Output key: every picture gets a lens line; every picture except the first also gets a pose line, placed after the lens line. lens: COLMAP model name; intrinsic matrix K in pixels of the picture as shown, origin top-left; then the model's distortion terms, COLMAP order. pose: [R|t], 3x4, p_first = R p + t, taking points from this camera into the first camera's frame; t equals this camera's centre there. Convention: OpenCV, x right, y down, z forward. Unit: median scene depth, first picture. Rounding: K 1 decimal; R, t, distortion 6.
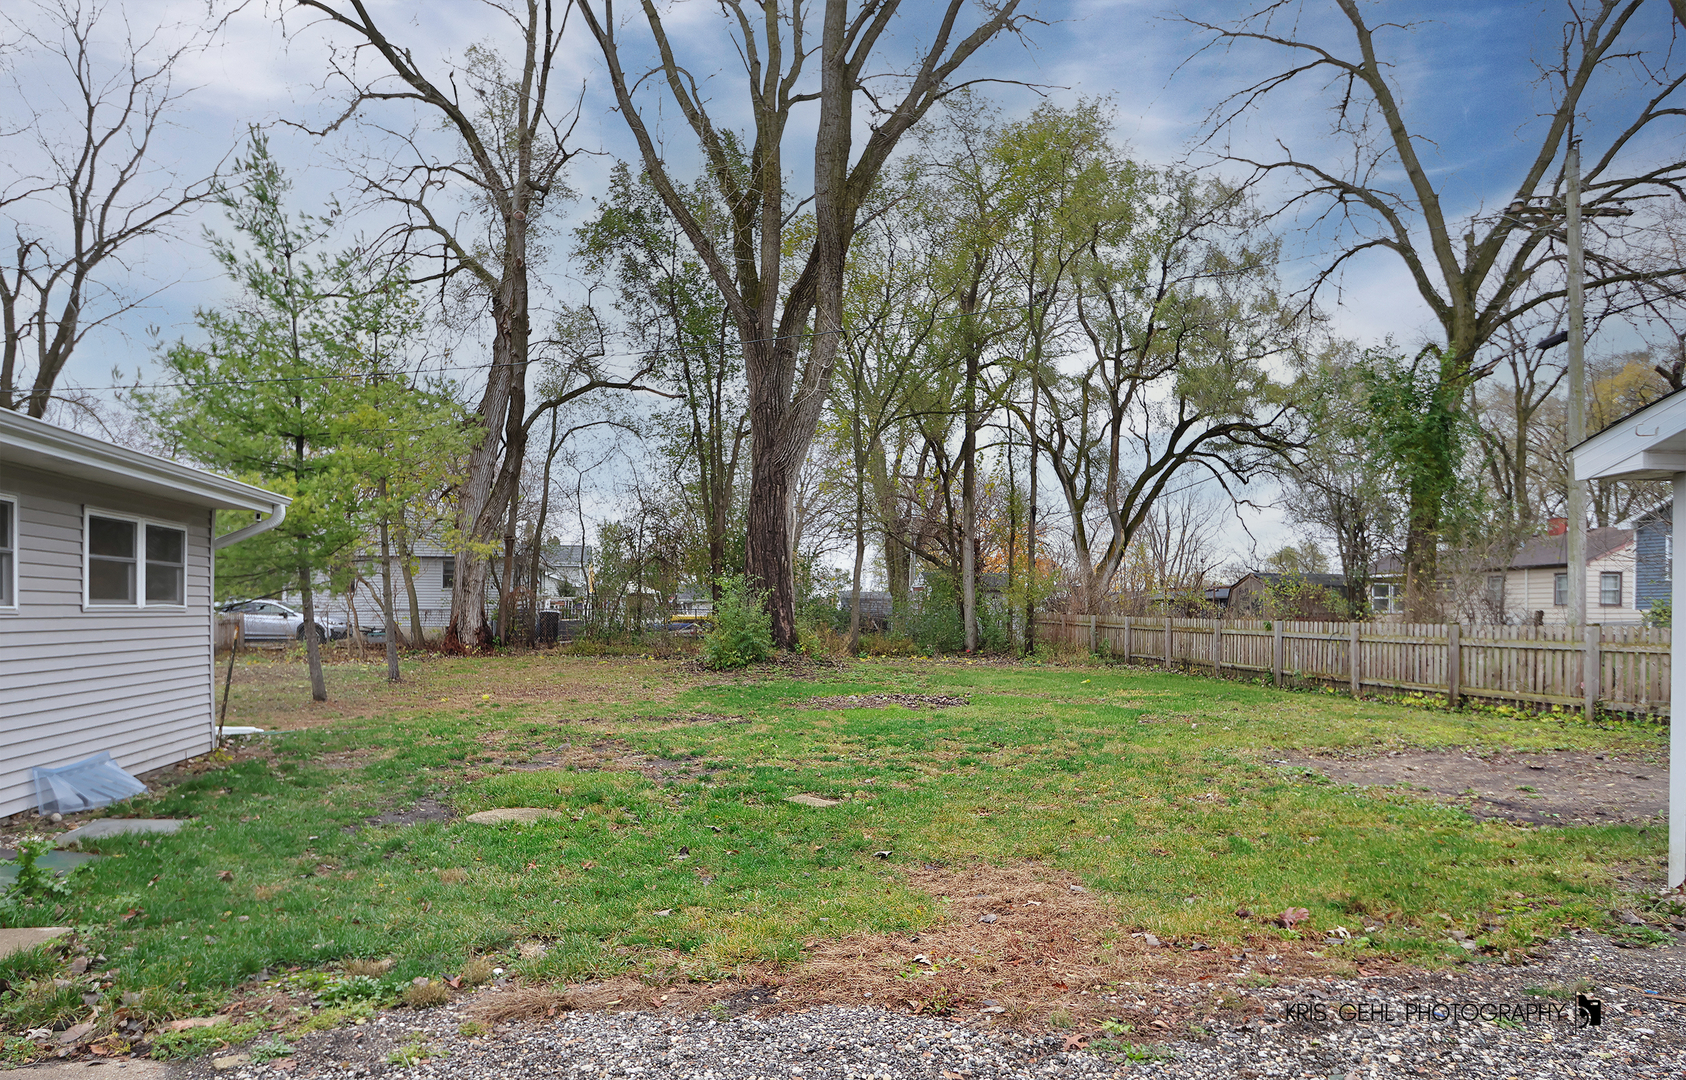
lens RADIAL K [[1048.1, 0, 837.9], [0, 1048.1, 609.8], [0, 0, 1]] dist [0.005498, 0.002195]
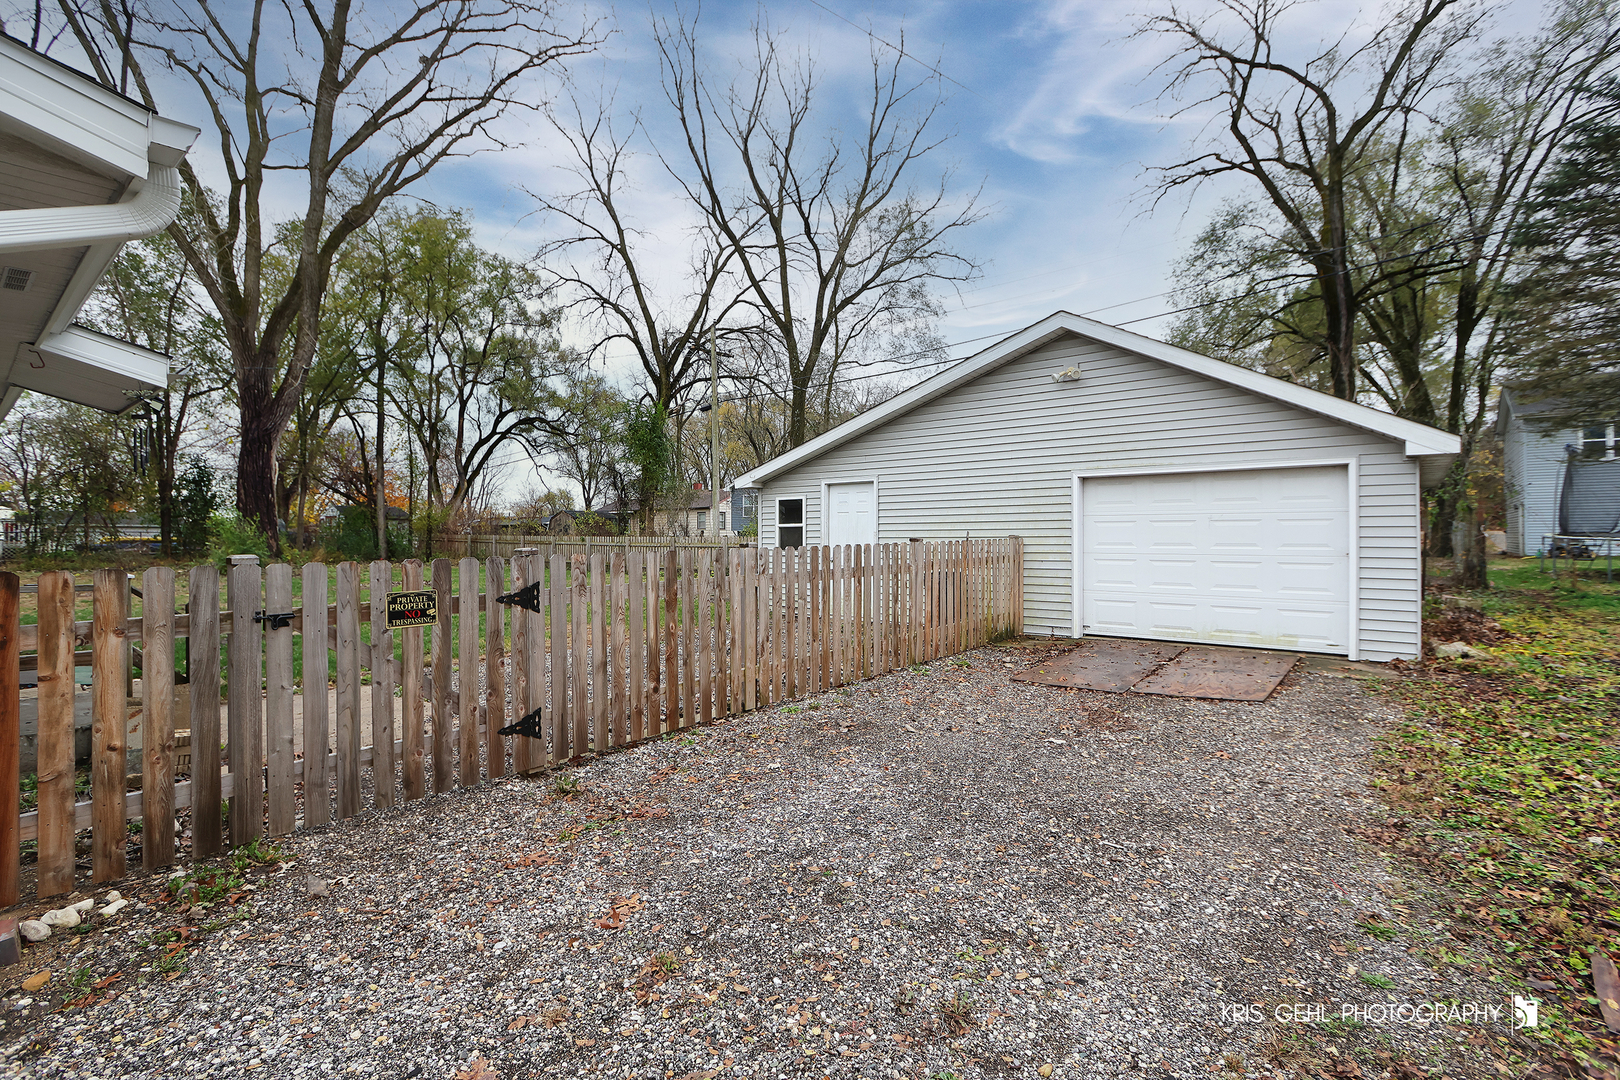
lens RADIAL K [[771.1, 0, 810.0], [0, 771.1, 540.0], [0, 0, 1]] dist [0.000338, 0.000148]
pose [[0.722769, -0.011502, 0.690994, -0.175302], [0.004925, 0.999922, 0.011493, 0.001895], [-0.691073, -0.004903, 0.722769, -0.198735]]
